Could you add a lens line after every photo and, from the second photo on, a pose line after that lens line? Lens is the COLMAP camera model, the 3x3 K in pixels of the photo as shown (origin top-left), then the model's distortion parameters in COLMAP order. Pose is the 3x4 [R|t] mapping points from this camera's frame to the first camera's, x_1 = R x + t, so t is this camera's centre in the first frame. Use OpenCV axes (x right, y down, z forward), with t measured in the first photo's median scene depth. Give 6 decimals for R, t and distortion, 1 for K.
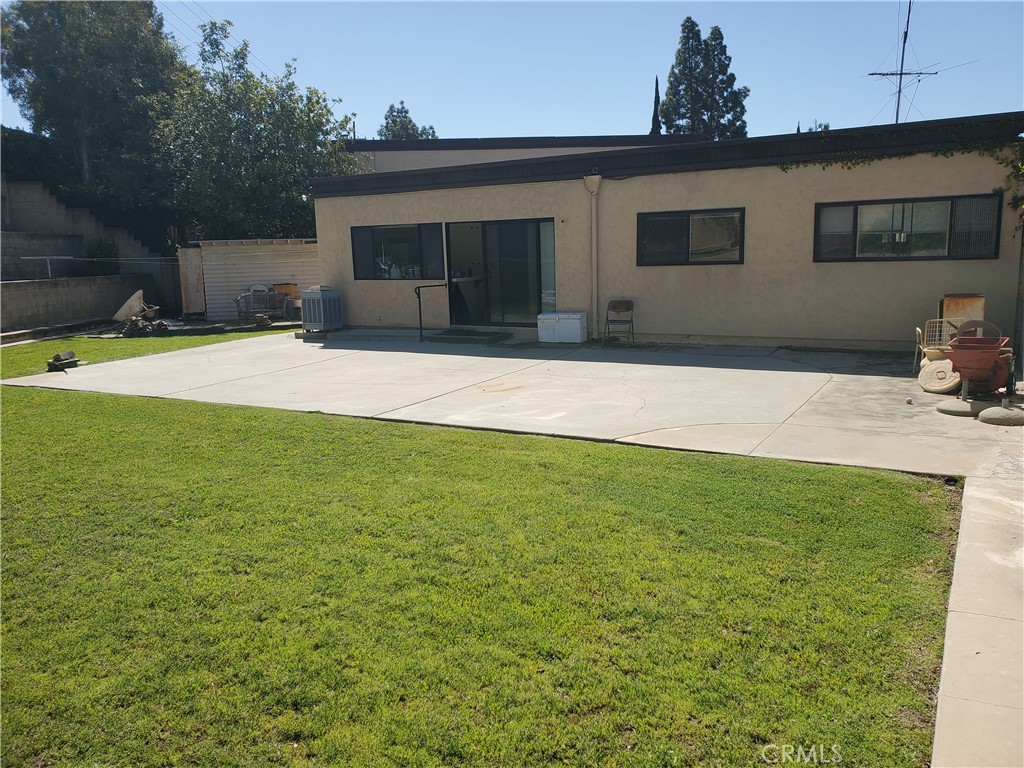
lens RADIAL K [[777.9, 0, 512.3], [0, 777.9, 386.6], [0, 0, 1]] dist [-0.013542, -0.001981]
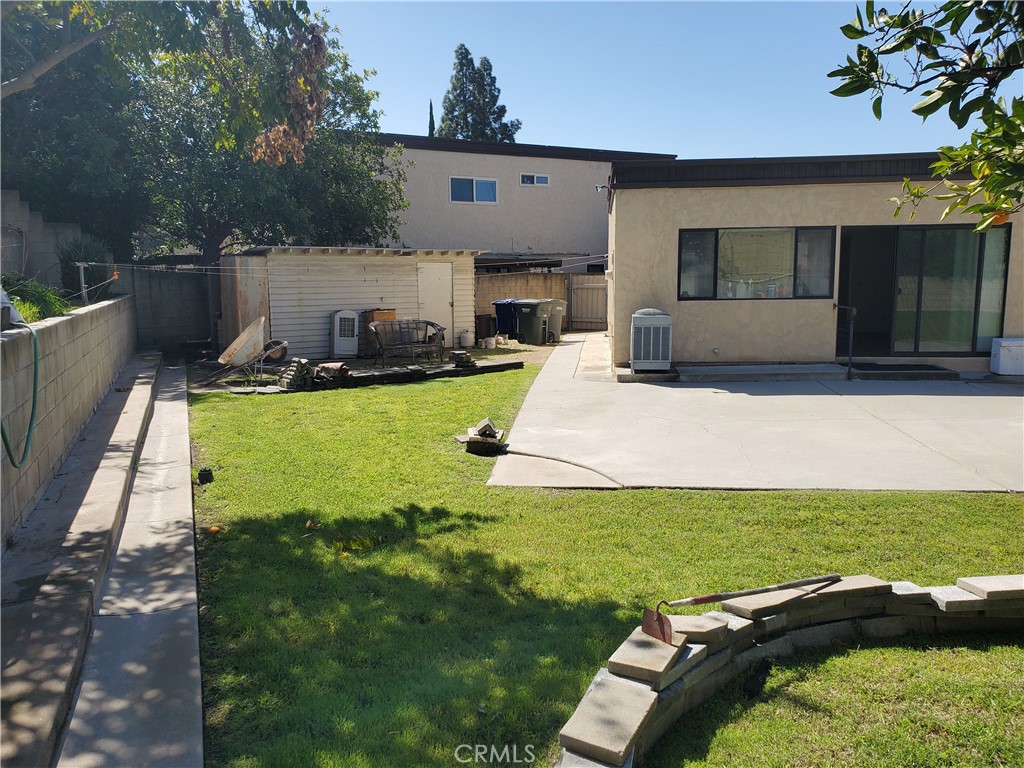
lens RADIAL K [[774.0, 0, 511.7], [0, 774.0, 382.0], [0, 0, 1]] dist [0.047141, -0.001982]
pose [[0.914295, -0.041143, 0.402954, -0.433734], [0.058386, 0.997825, -0.030595, -0.030553], [-0.400819, 0.051500, 0.914708, 0.257566]]
